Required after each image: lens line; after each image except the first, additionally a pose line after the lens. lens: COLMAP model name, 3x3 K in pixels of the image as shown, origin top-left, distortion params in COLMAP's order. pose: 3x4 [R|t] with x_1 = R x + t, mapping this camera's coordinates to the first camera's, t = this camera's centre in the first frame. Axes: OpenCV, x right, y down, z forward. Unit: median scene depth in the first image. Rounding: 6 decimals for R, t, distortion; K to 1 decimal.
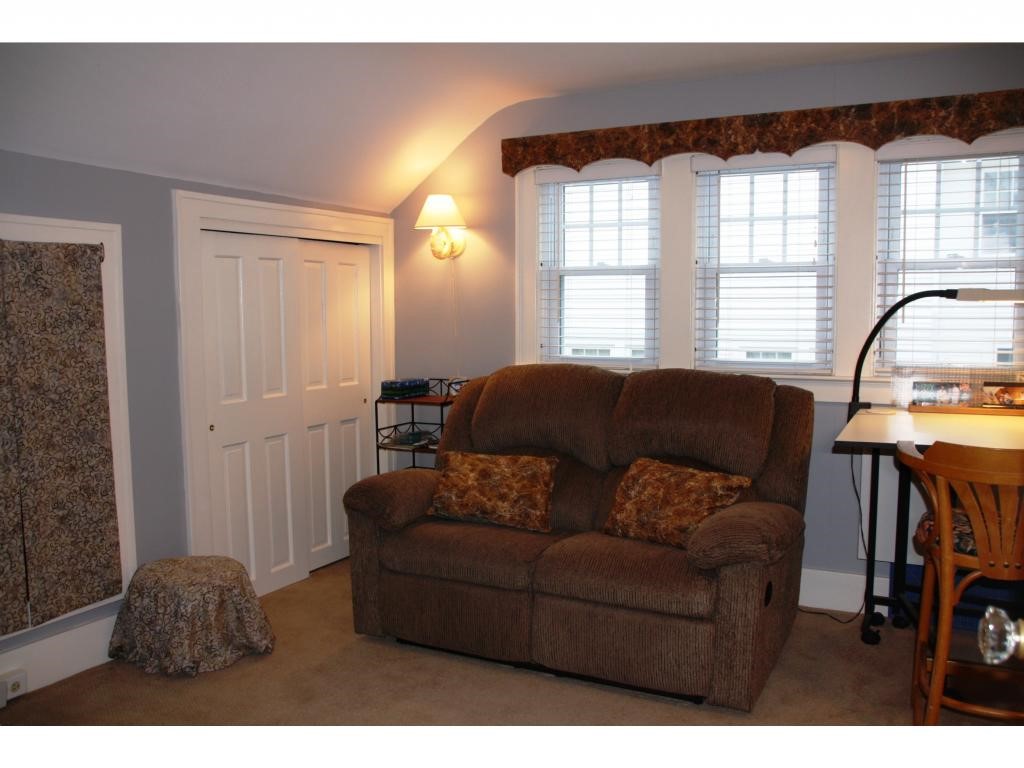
lens RADIAL K [[892.3, 0, 512.0], [0, 892.3, 384.0], [0, 0, 1]] dist [-0.140462, 0.154334]
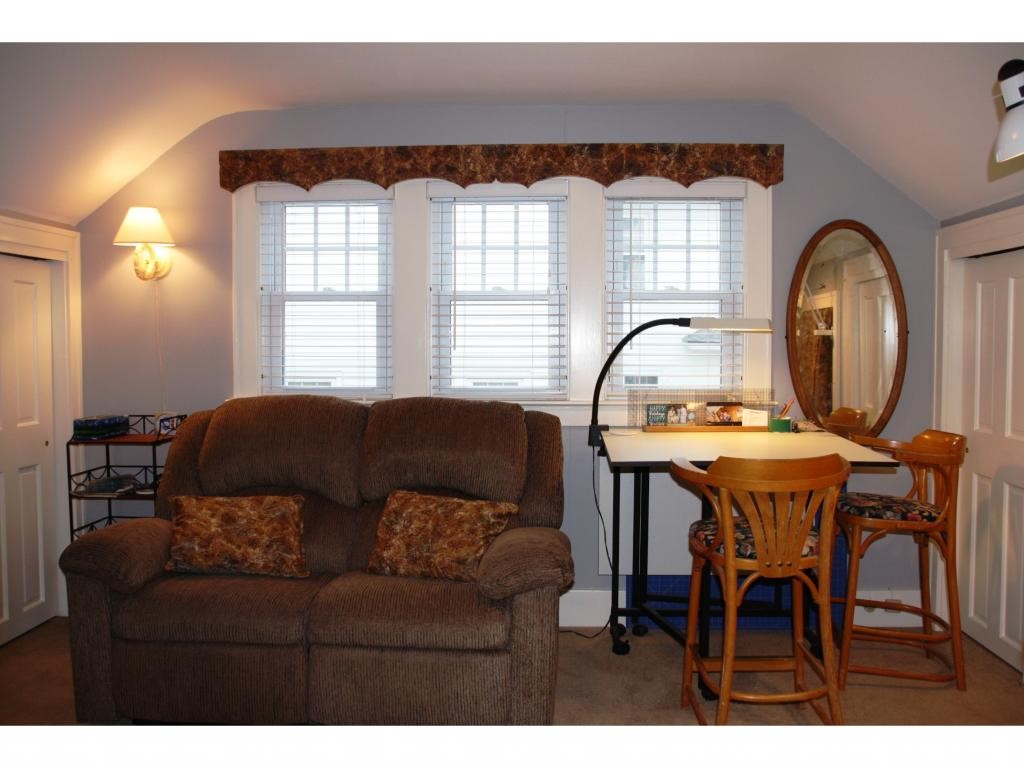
lens RADIAL K [[892.3, 0, 512.0], [0, 892.3, 384.0], [0, 0, 1]] dist [-0.140462, 0.154334]
pose [[0.907384, -0.014794, 0.420042, -0.142303], [0.030286, 0.999084, -0.030236, 0.000963], [-0.419210, 0.040157, 0.907001, 0.074105]]
